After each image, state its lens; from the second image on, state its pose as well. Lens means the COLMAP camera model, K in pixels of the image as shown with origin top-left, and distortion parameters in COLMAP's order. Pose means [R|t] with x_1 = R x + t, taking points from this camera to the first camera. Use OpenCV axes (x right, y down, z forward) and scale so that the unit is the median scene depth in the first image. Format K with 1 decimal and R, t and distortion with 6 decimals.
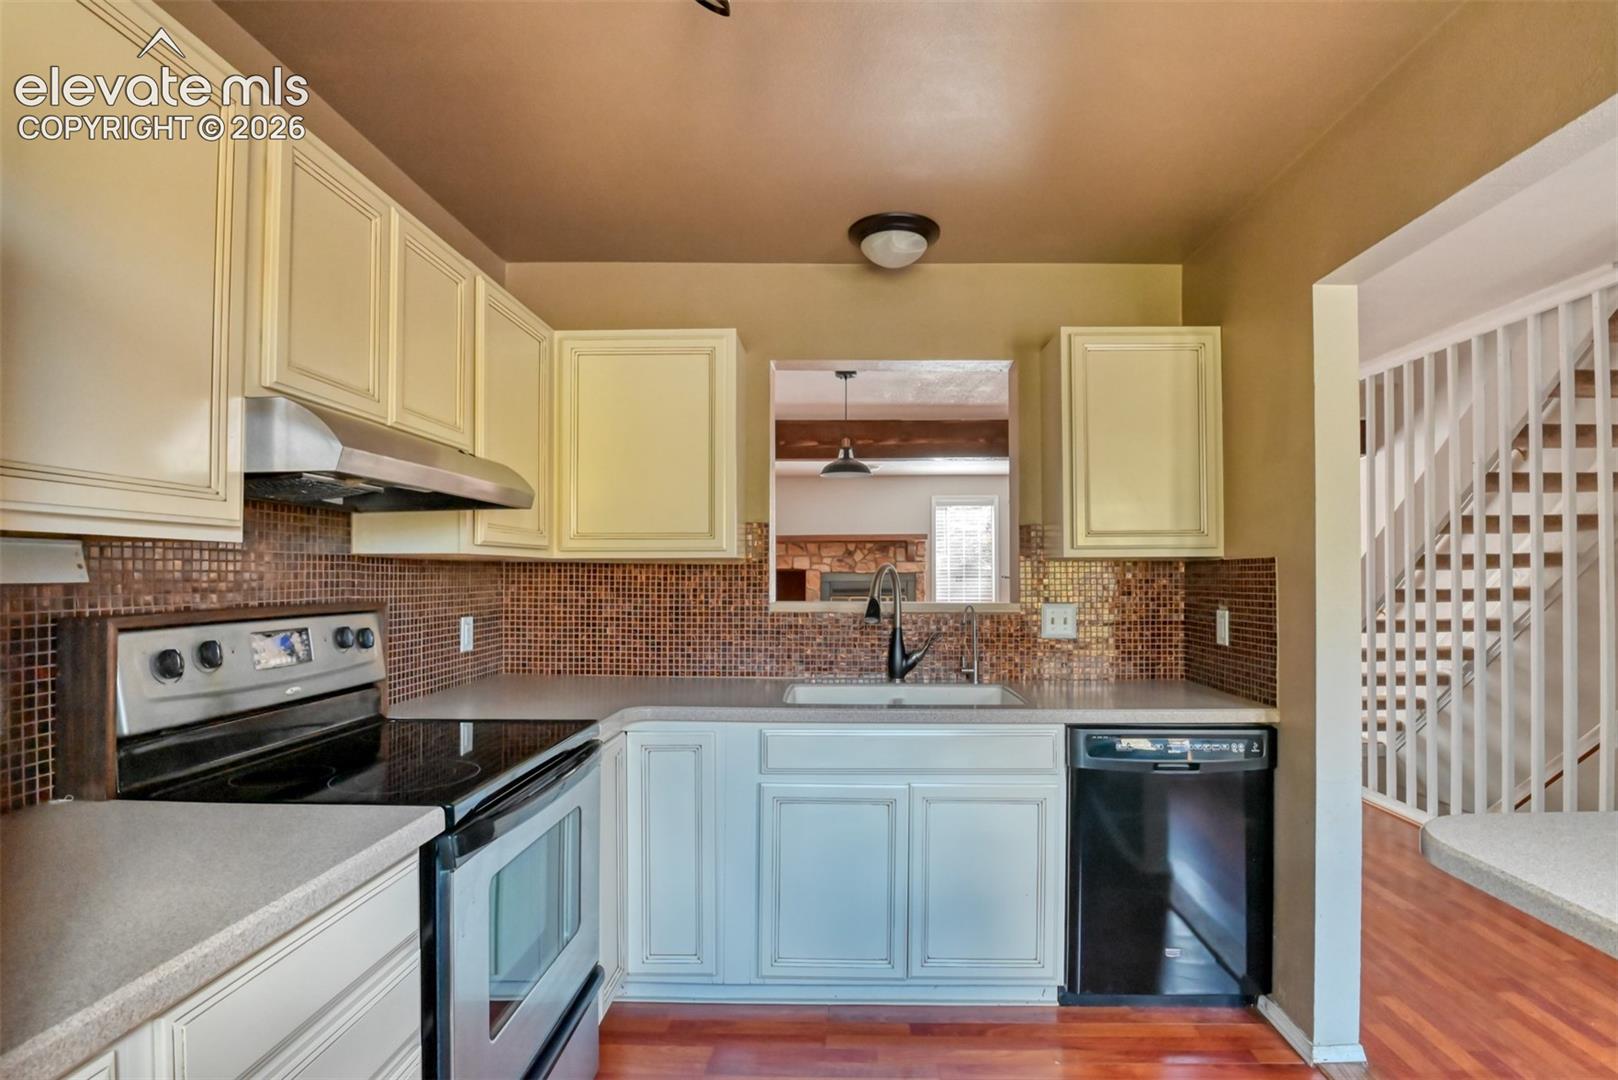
lens RADIAL K [[817.9, 0, 859.6], [0, 817.9, 565.8], [0, 0, 1]] dist [-0.010996, -0.006689]
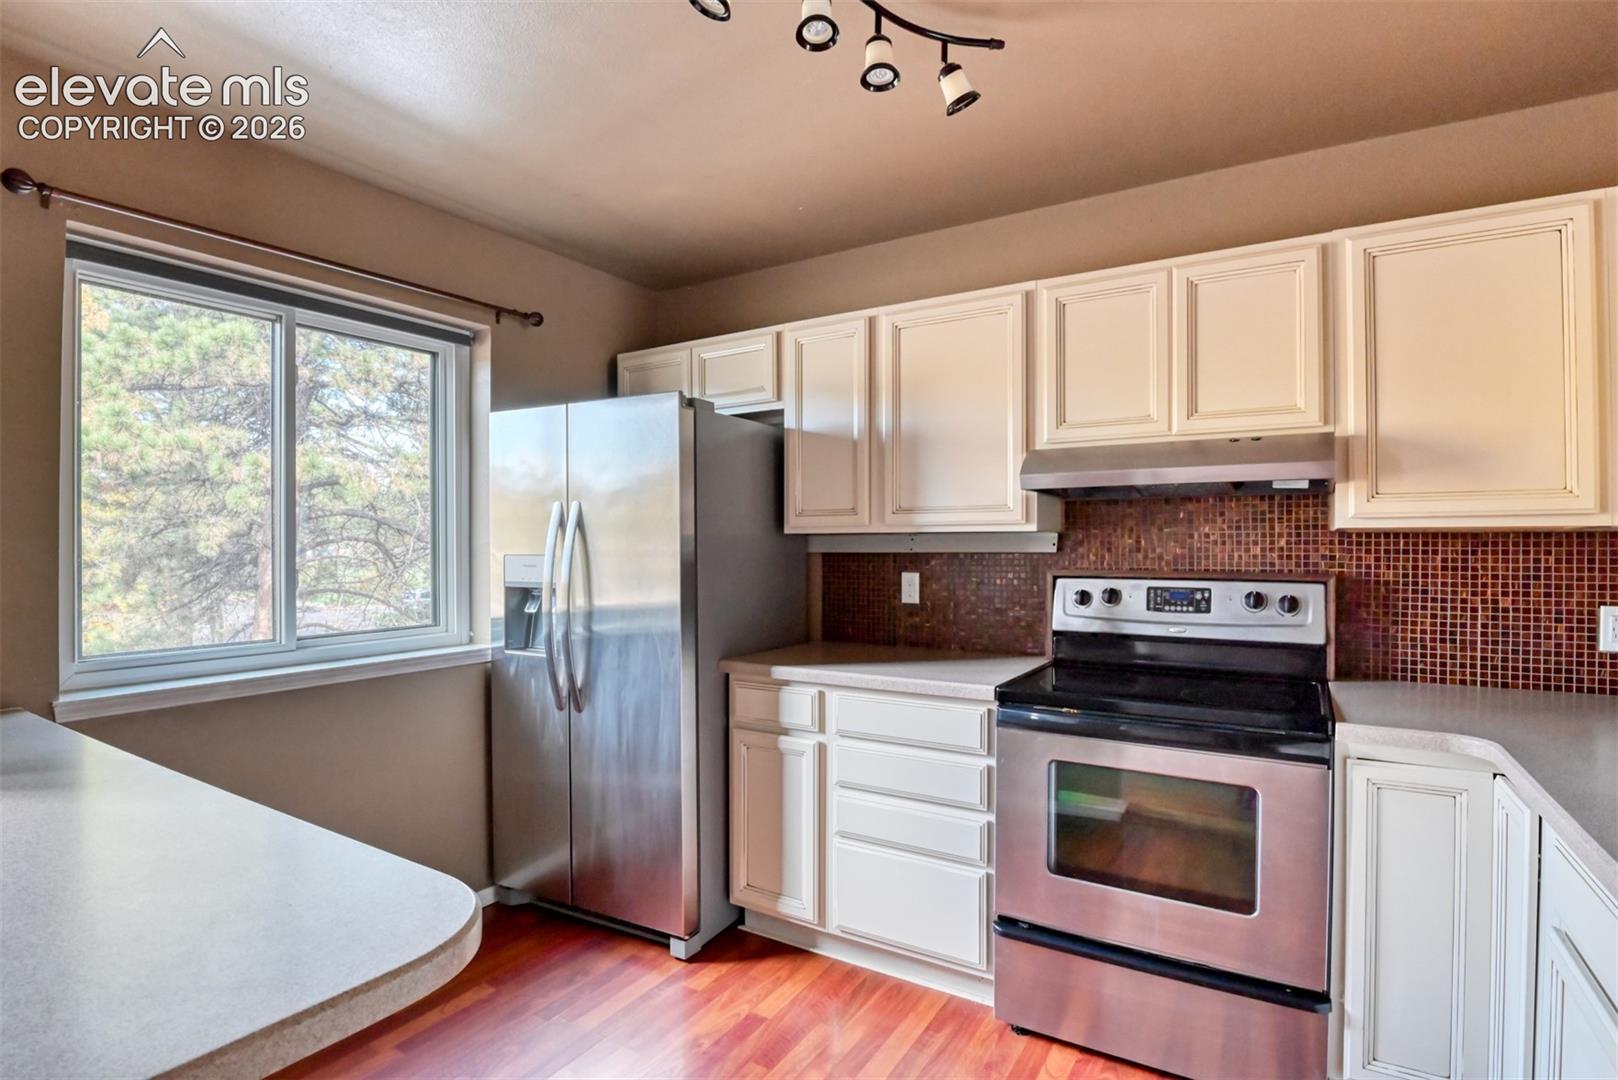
lens RADIAL K [[817.9, 0, 826.5], [0, 817.9, 540.9], [0, 0, 1]] dist [-0.010996, -0.006689]
pose [[-0.523702, -0.006654, -0.851875, 0.485488], [0.008078, 0.999886, -0.012776, 0.006013], [0.851863, -0.013573, -0.523589, 0.706257]]
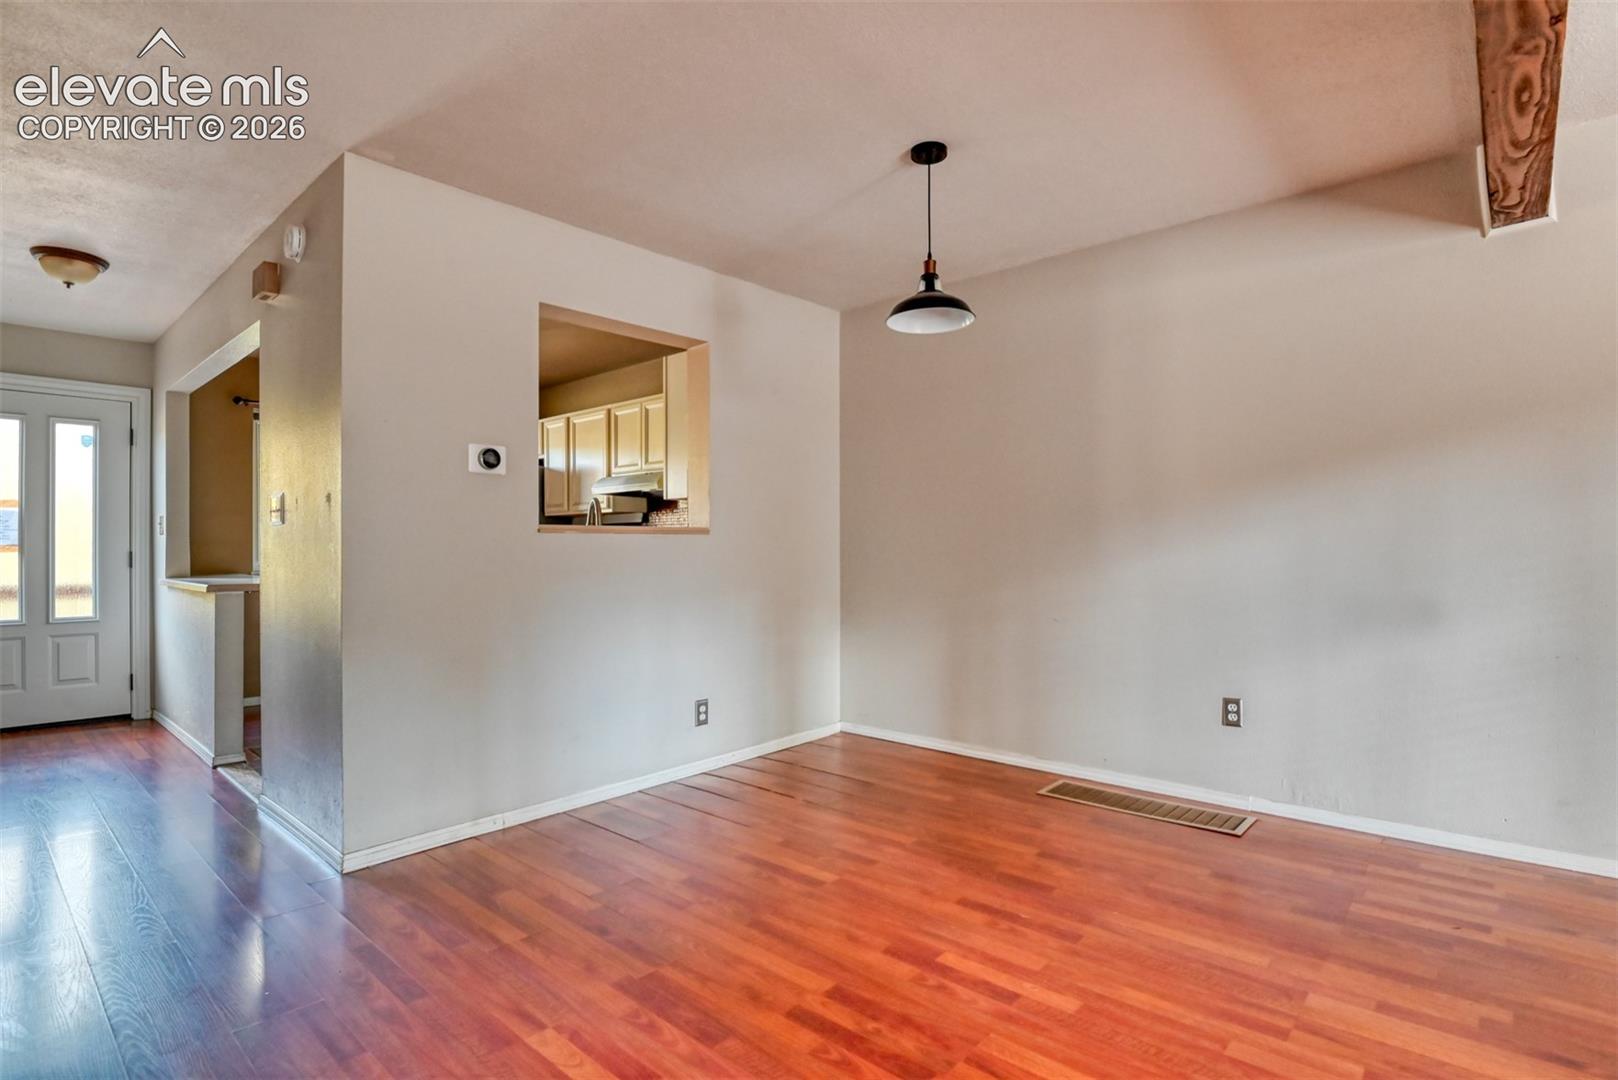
lens RADIAL K [[817.9, 0, 833.3], [0, 817.9, 533.3], [0, 0, 1]] dist [-0.010996, -0.006689]
pose [[-0.663445, -0.011204, -0.748141, 0.787005], [0.011874, 0.999604, -0.025500, 0.097215], [0.748131, -0.025802, -0.663050, 2.171613]]
